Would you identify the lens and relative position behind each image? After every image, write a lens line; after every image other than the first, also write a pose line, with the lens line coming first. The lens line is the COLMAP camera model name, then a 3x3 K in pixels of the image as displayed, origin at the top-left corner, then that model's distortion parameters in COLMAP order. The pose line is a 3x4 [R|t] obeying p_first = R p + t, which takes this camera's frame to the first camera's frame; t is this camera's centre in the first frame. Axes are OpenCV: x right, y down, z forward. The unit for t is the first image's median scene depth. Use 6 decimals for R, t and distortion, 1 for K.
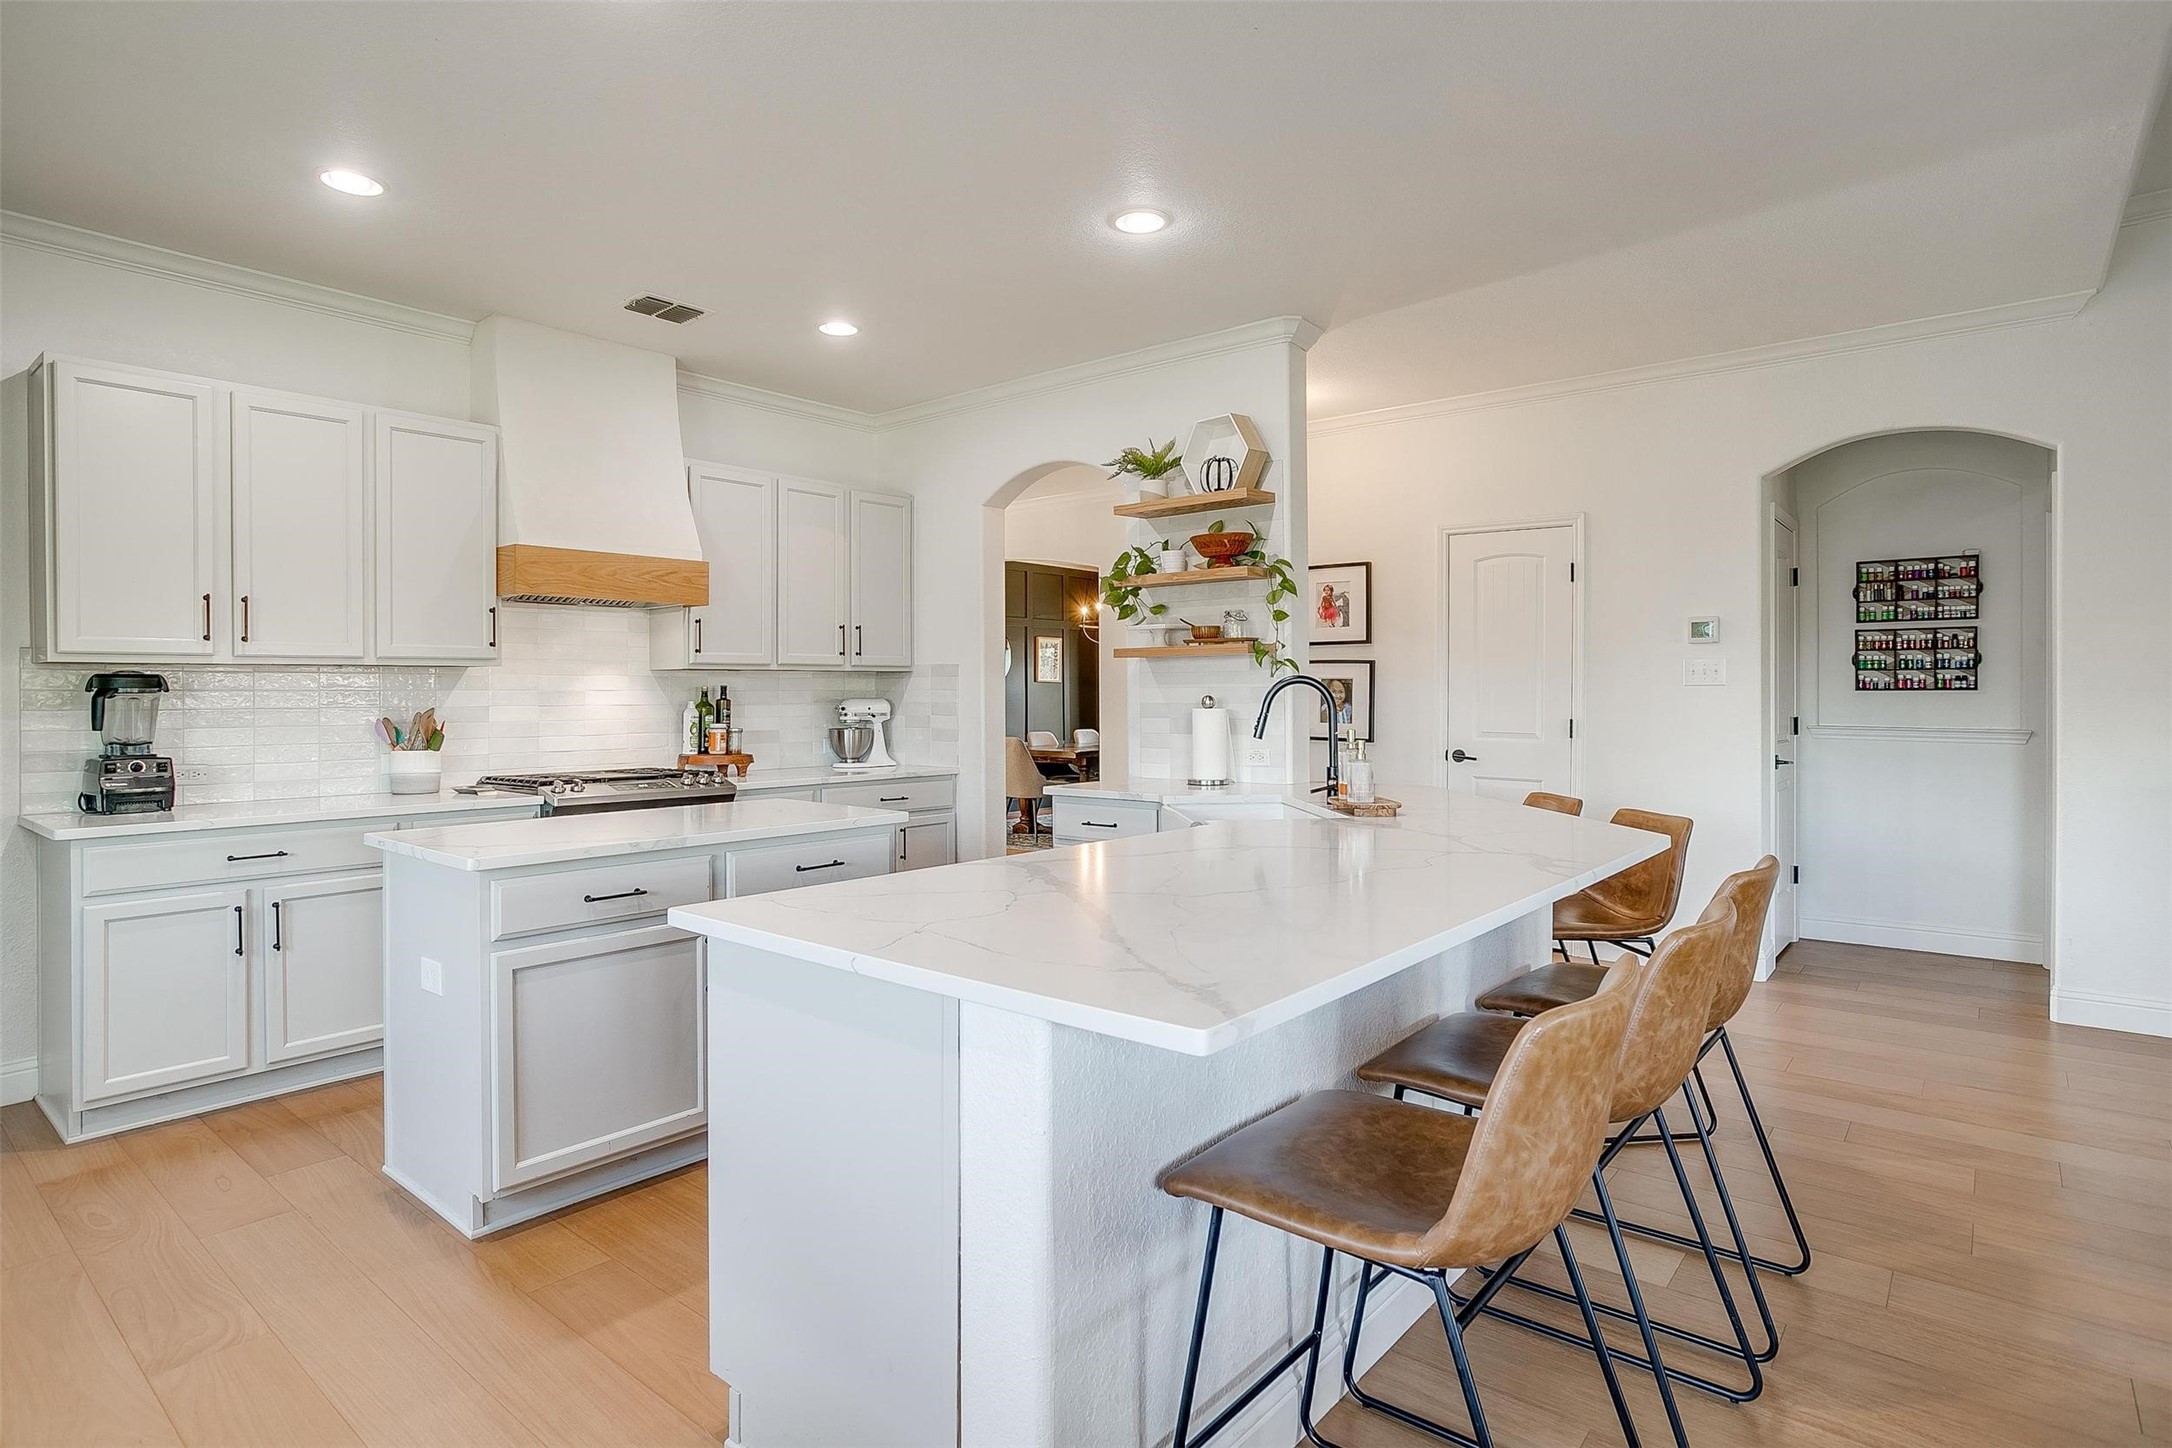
lens RADIAL K [[1102.1, 0, 1125.8], [0, 1102.1, 680.6], [0, 0, 1]] dist [-0.022040, 0.000448]
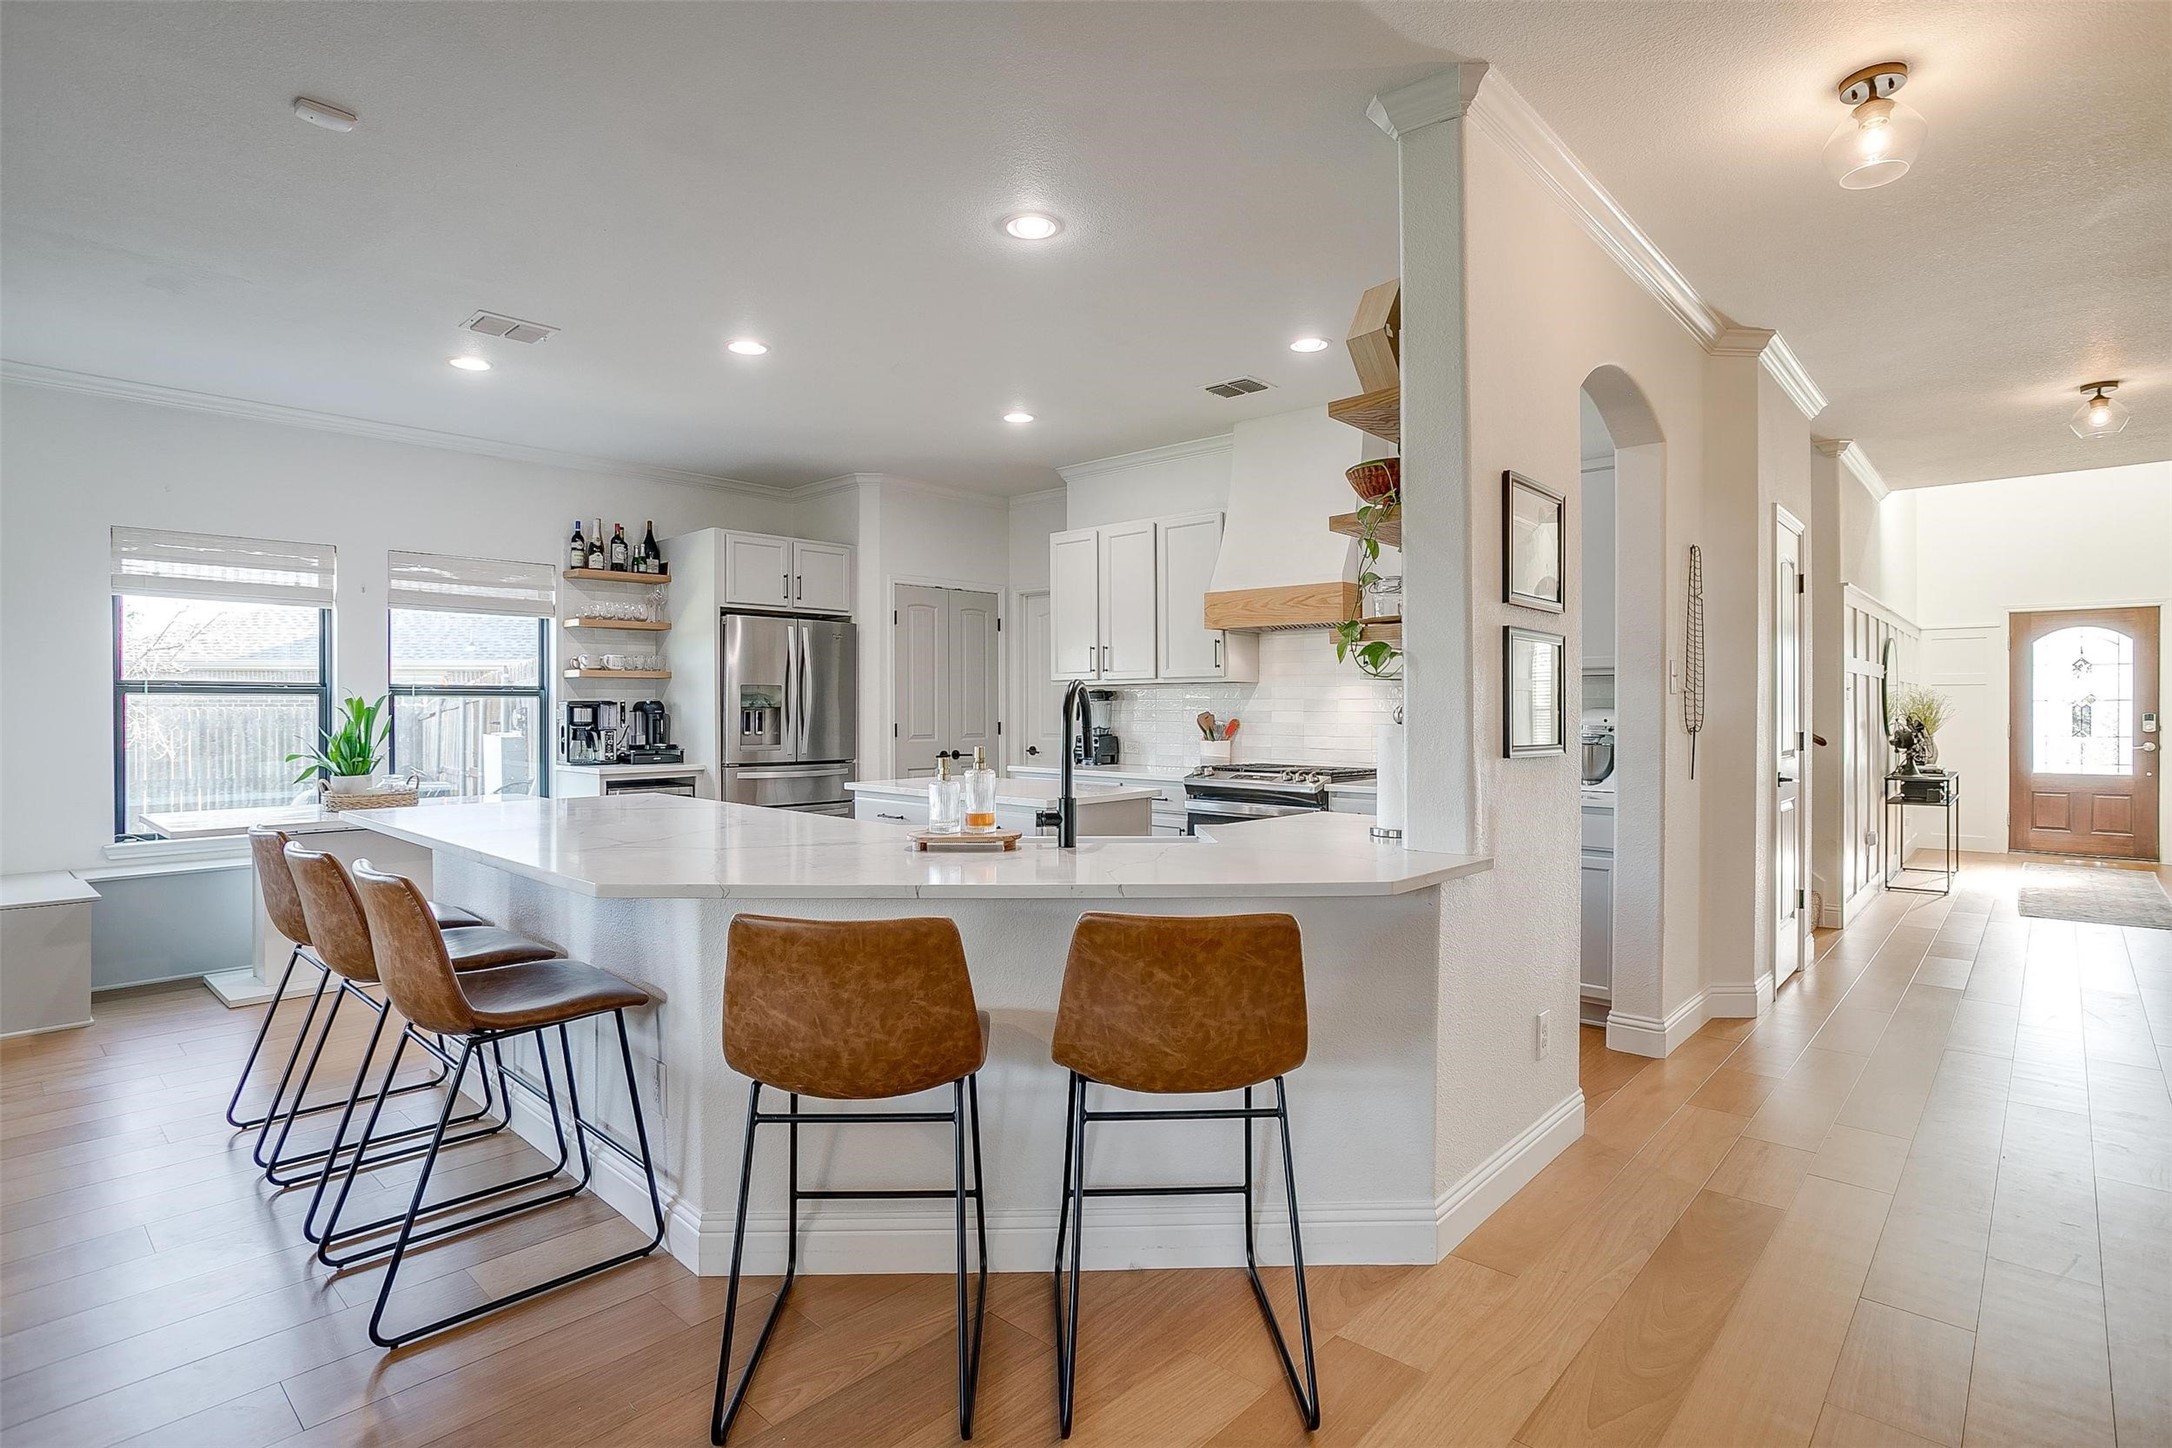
lens RADIAL K [[1087.3, 0, 1086.0], [0, 1087.3, 706.9], [0, 0, 1]] dist [-0.027773, 0.009077]
pose [[-0.066554, 0.007355, -0.997756, 0.783428], [0.011489, 0.999912, 0.006605, 0.006920], [0.997717, -0.011024, -0.066633, 0.874250]]
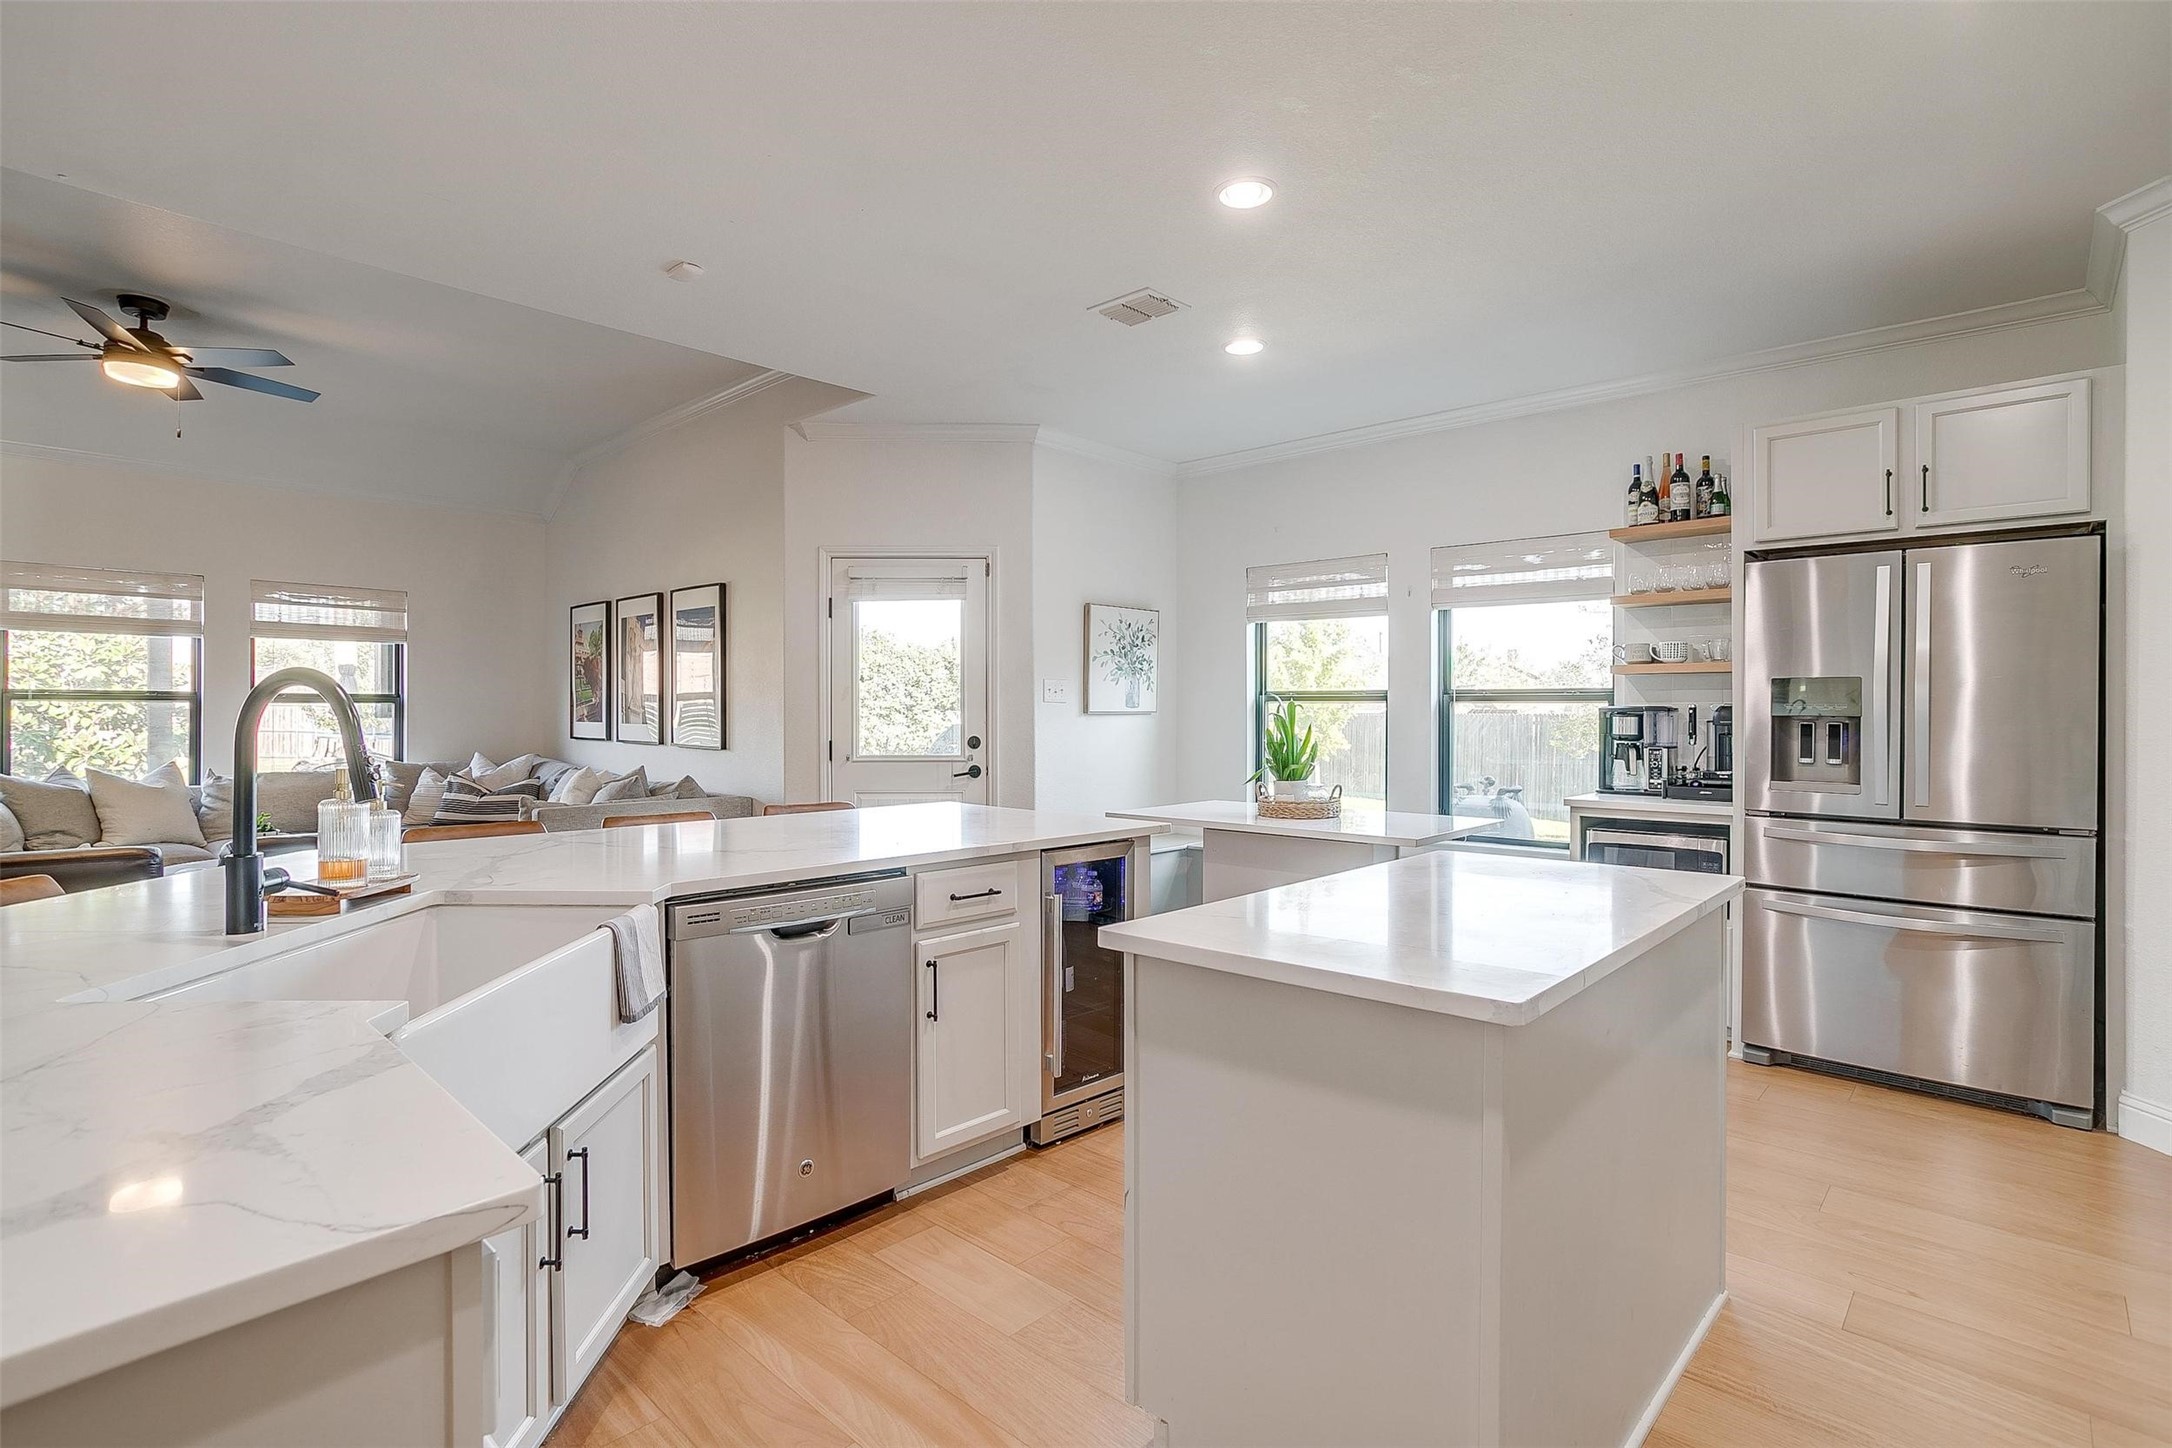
lens RADIAL K [[1053.0, 0, 1099.9], [0, 1053.0, 709.7], [0, 0, 1]] dist [-0.022084, 0.007839]
pose [[-0.997871, 0.004352, 0.065071, -0.171510], [0.003536, 0.999914, -0.012637, 0.015359], [-0.065120, -0.012380, -0.997801, 1.177516]]
